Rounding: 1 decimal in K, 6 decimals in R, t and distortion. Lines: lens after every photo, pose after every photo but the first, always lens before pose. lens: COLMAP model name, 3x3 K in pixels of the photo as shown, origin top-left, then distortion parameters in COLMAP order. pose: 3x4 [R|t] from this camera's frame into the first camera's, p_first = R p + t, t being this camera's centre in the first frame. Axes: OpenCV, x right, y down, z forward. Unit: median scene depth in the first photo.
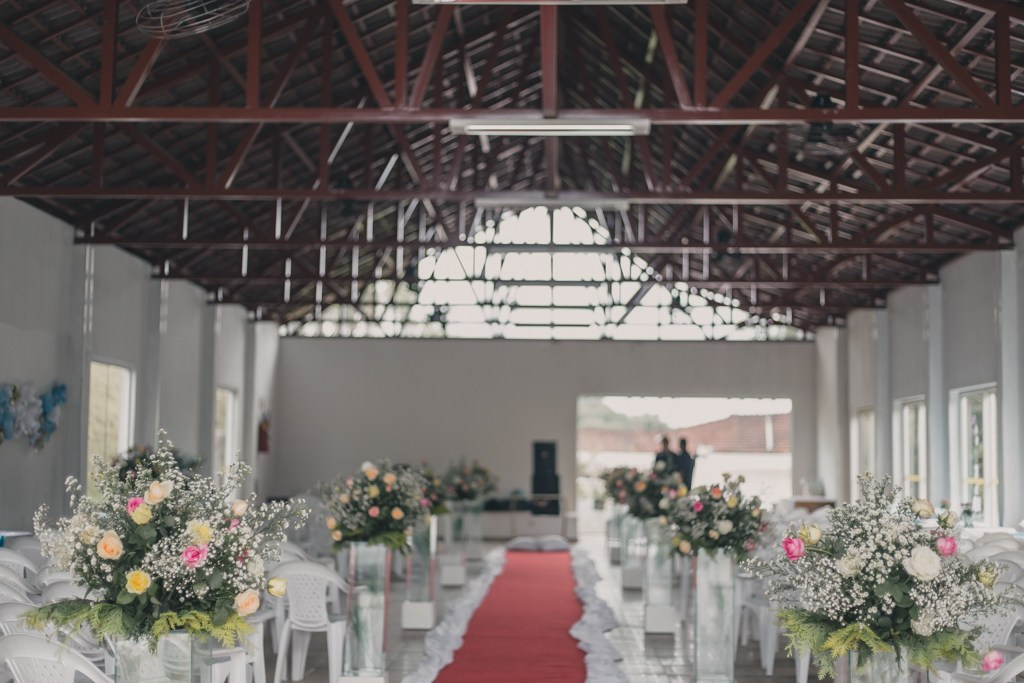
lens RADIAL K [[1520.2, 0, 545.7], [0, 1520.2, 319.6], [0, 0, 1]] dist [-0.256619, 1.376555]
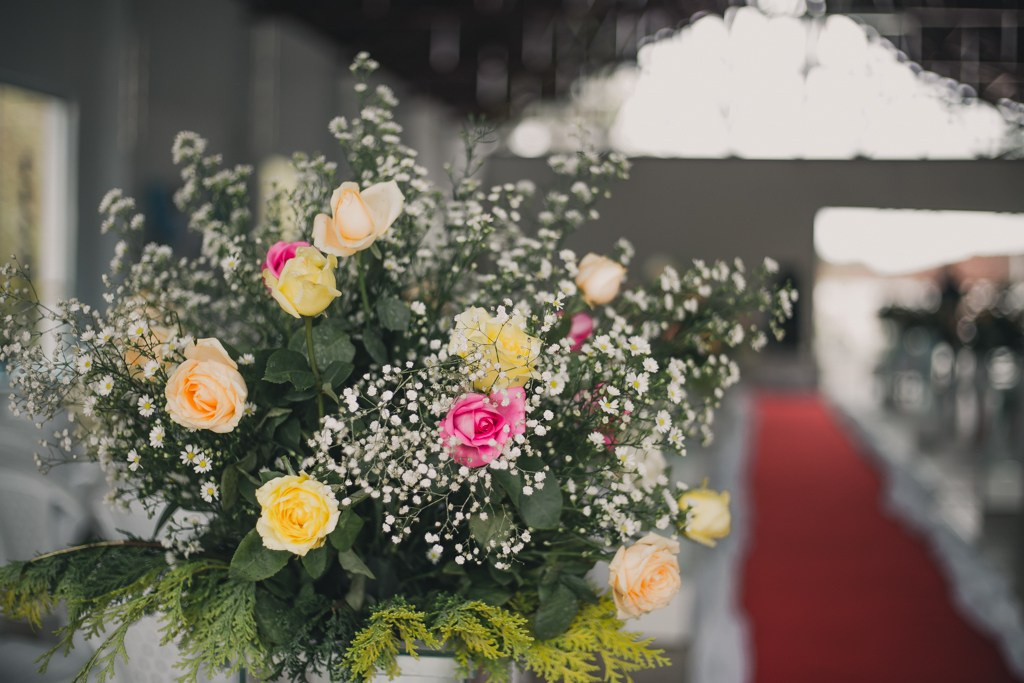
lens RADIAL K [[1520.2, 0, 545.7], [0, 1520.2, 319.6], [0, 0, 1]] dist [-0.256619, 1.376555]
pose [[0.992895, 0.011671, -0.118420, -0.185214], [0.000734, 0.994559, 0.104176, 0.104580], [0.118991, -0.103522, 0.987484, 0.705849]]
